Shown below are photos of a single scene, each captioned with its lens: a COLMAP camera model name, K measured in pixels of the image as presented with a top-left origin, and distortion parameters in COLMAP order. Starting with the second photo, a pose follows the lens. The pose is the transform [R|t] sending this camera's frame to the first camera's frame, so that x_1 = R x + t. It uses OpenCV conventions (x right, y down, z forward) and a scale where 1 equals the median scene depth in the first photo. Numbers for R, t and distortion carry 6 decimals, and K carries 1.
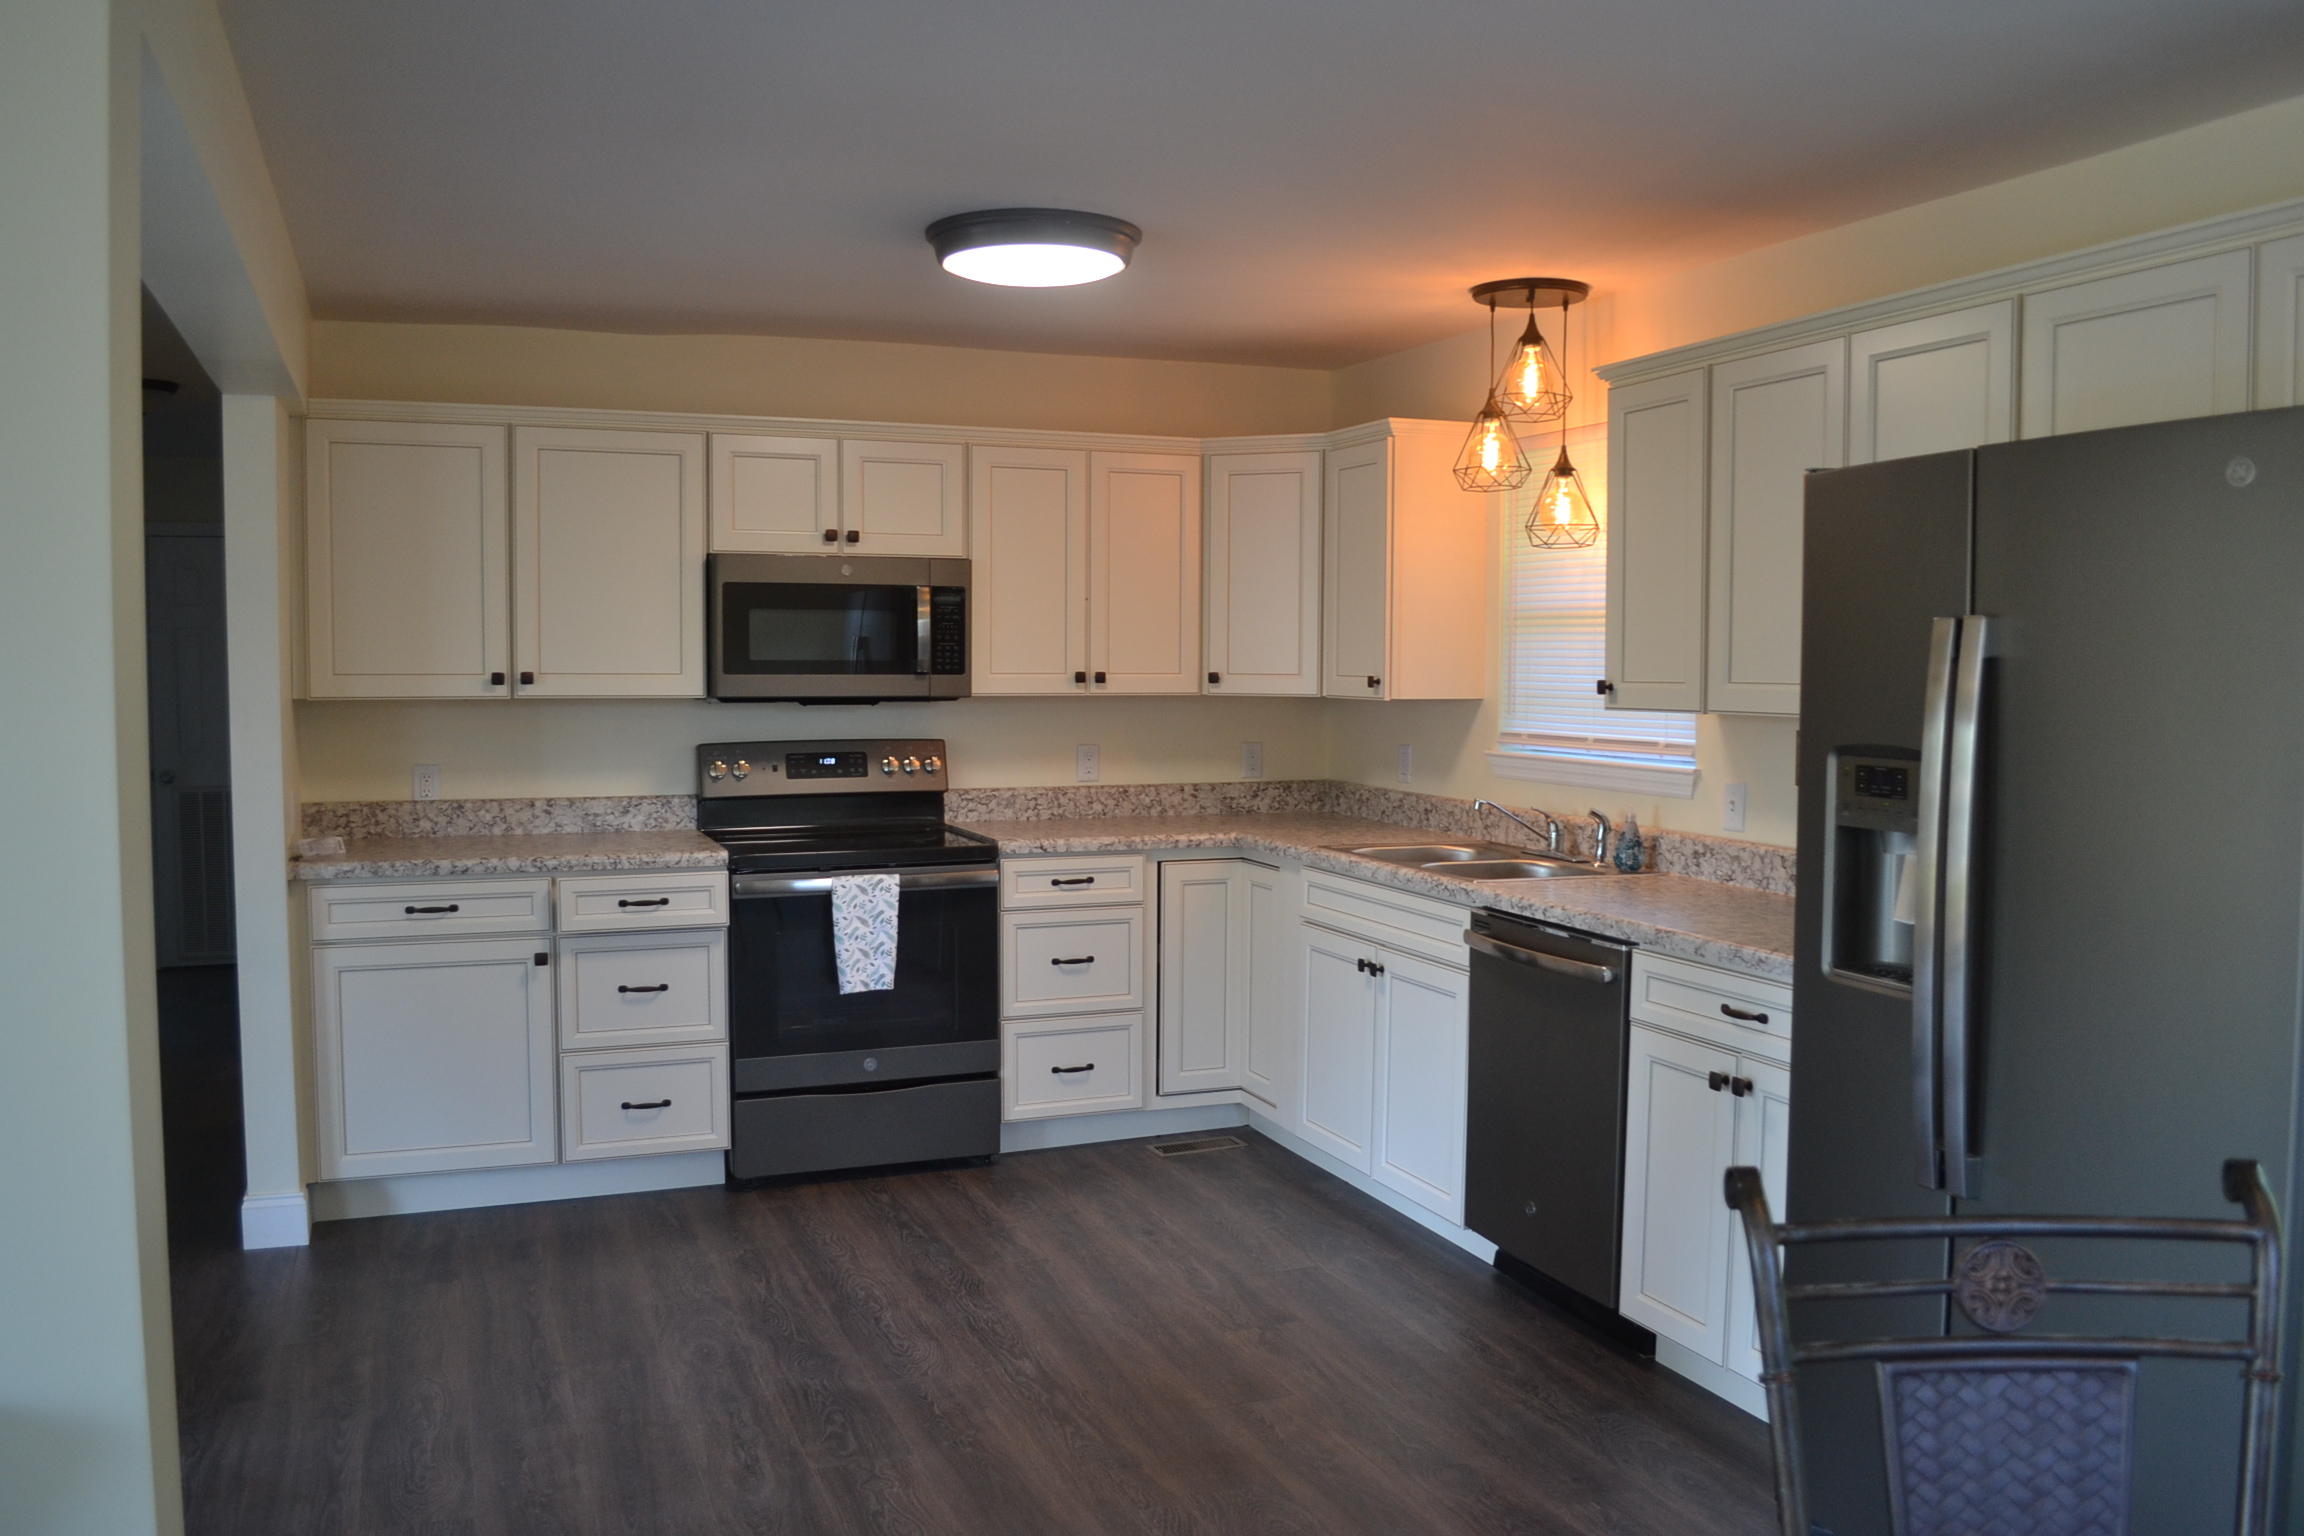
lens RADIAL K [[1853.9, 0, 1137.6], [0, 1853.9, 774.1], [0, 0, 1]] dist [-0.080597, 0.011354]
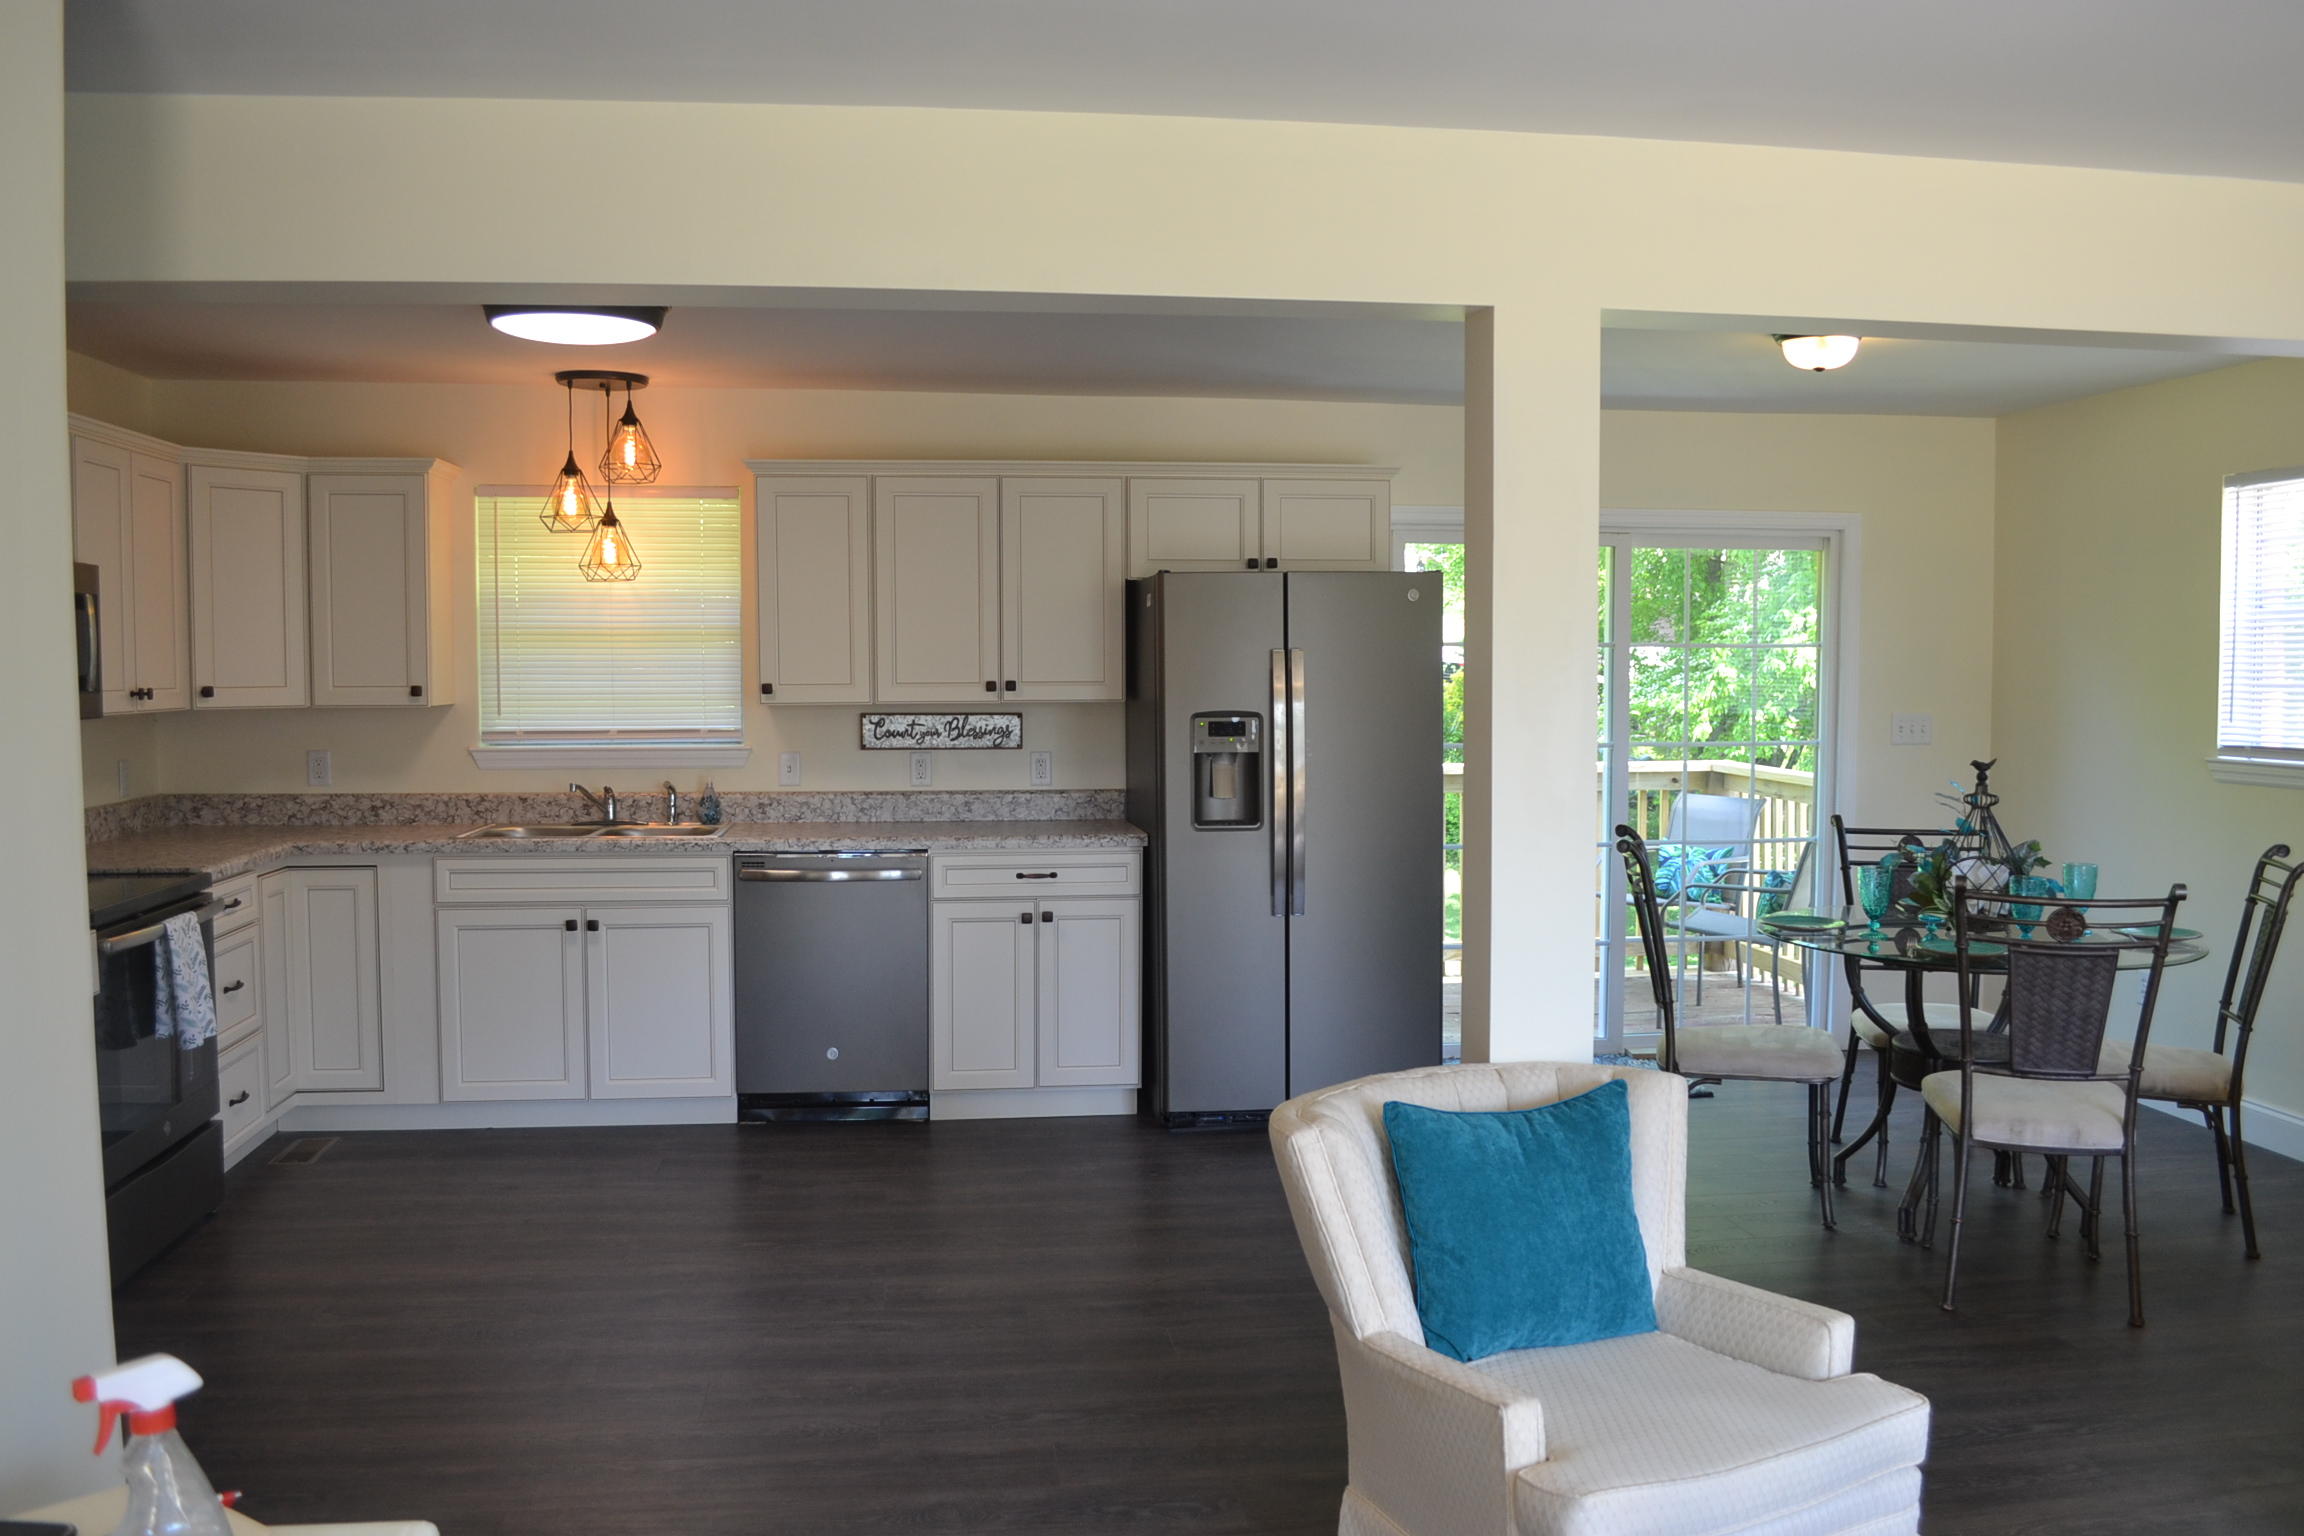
lens RADIAL K [[1853.9, 0, 1152.9], [0, 1853.9, 774.3], [0, 0, 1]] dist [-0.080597, 0.011354]
pose [[0.228102, -0.060536, 0.971753, -0.900928], [0.062111, 0.996937, 0.047525, -0.026212], [-0.971654, 0.049516, 0.231164, 0.336332]]
